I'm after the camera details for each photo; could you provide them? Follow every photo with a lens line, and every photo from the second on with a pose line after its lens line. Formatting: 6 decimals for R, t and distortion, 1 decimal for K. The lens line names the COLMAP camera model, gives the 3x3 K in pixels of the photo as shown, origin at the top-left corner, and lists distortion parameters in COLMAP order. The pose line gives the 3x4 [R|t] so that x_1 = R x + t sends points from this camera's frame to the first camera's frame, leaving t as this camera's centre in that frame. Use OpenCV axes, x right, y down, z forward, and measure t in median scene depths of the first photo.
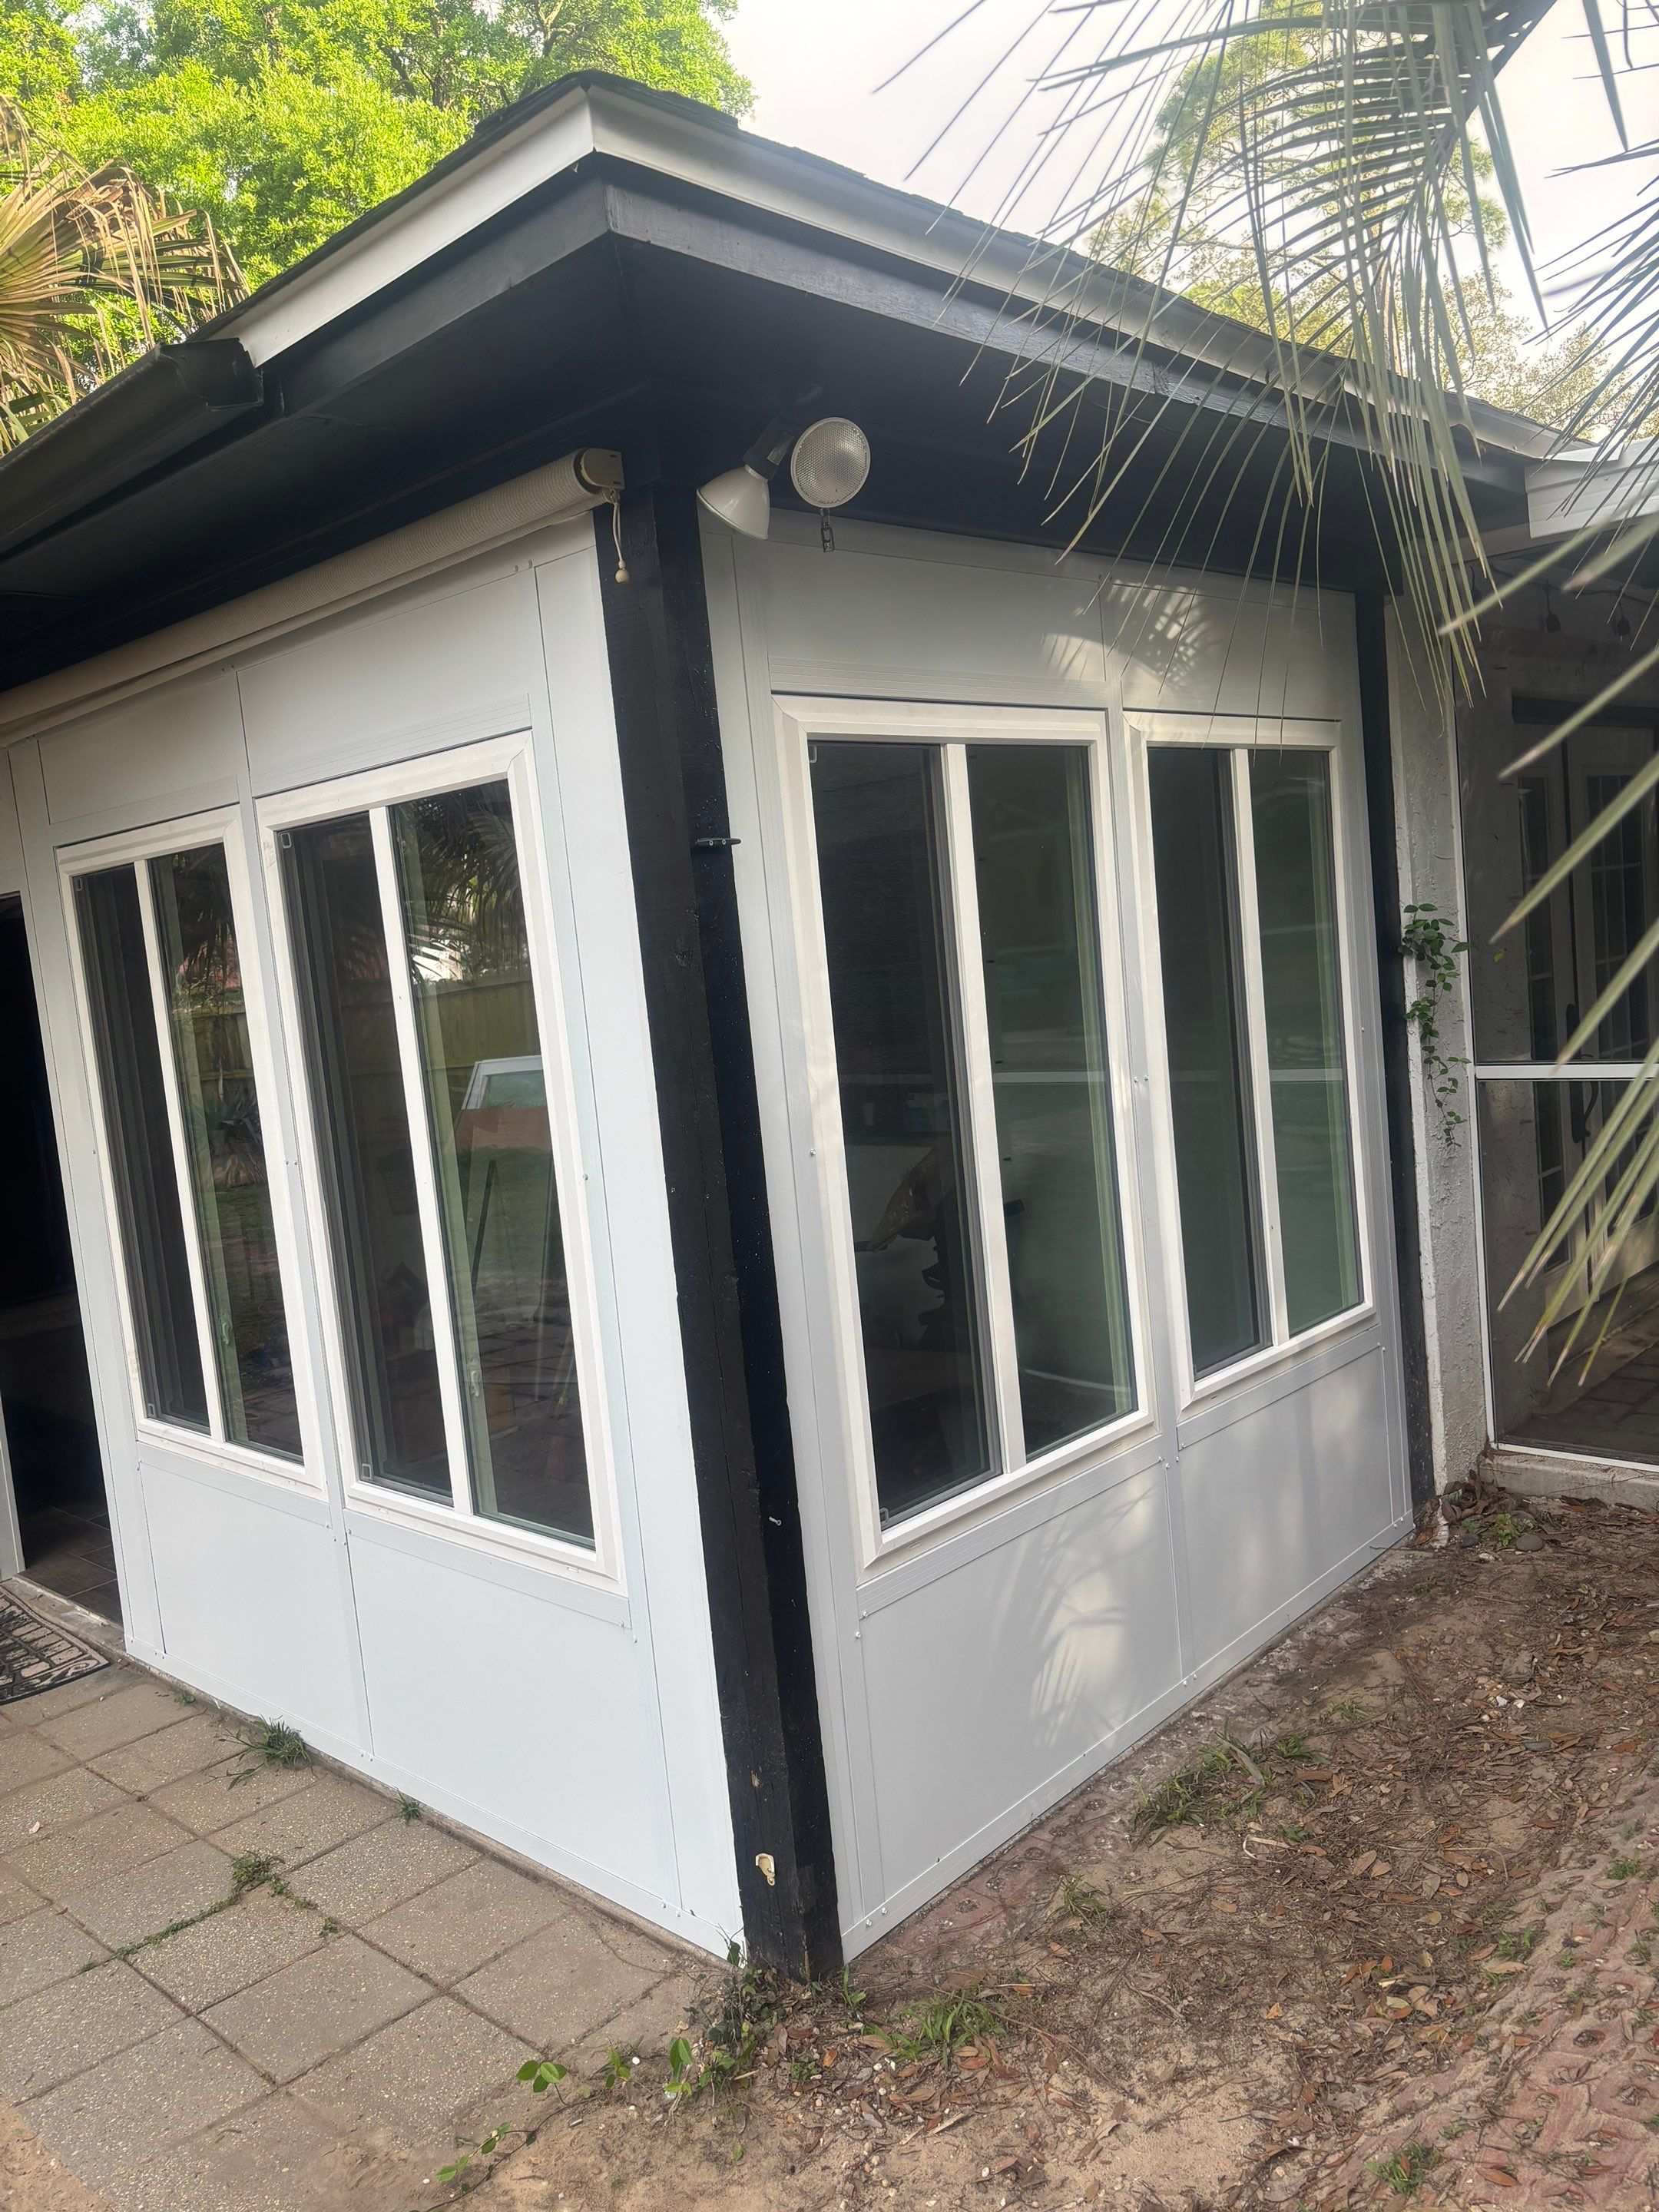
lens RADIAL K [[1666.9, 0, 829.5], [0, 1666.9, 1106.0], [0, 0, 1]] dist [0.001996, 0.000634]
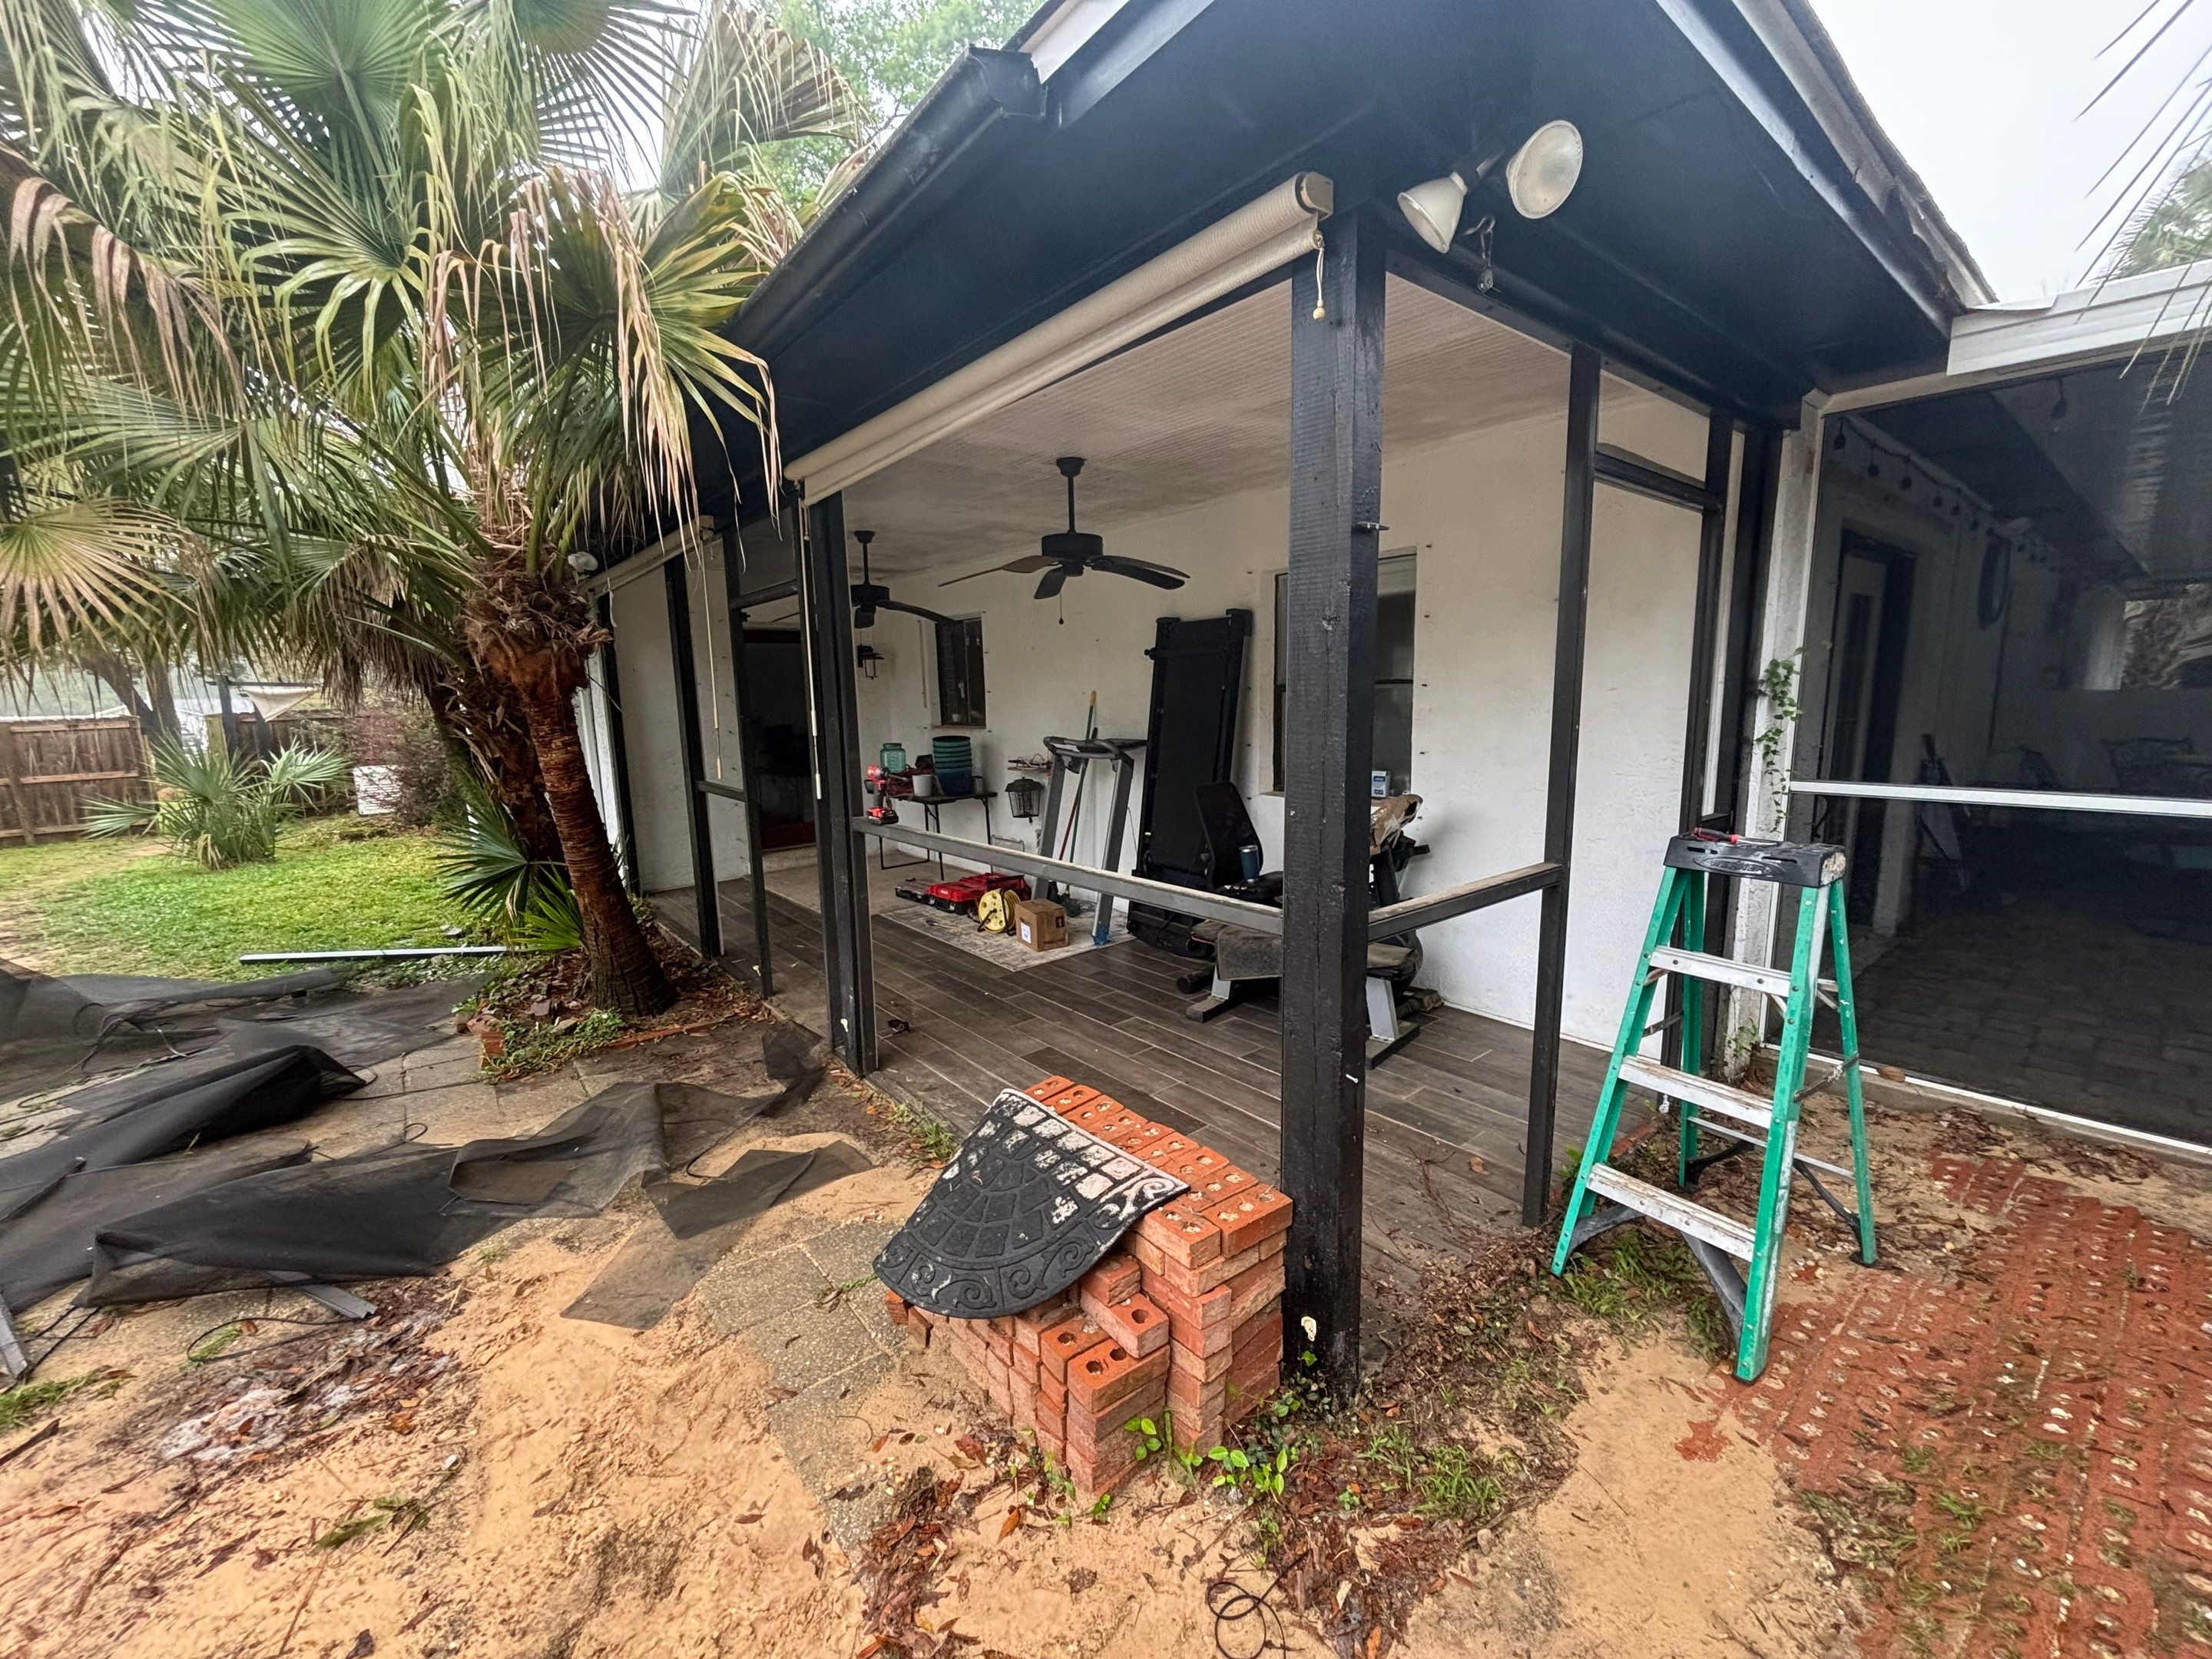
lens RADIAL K [[879.5, 0, 1106.0], [0, 879.5, 829.5], [0, 0, 1]] dist [0.001224, -0.000901]
pose [[0.987625, 0.093319, -0.126051, -0.121488], [-0.085880, 0.994297, 0.063226, 0.026486], [0.131232, -0.051618, 0.990007, 0.257755]]
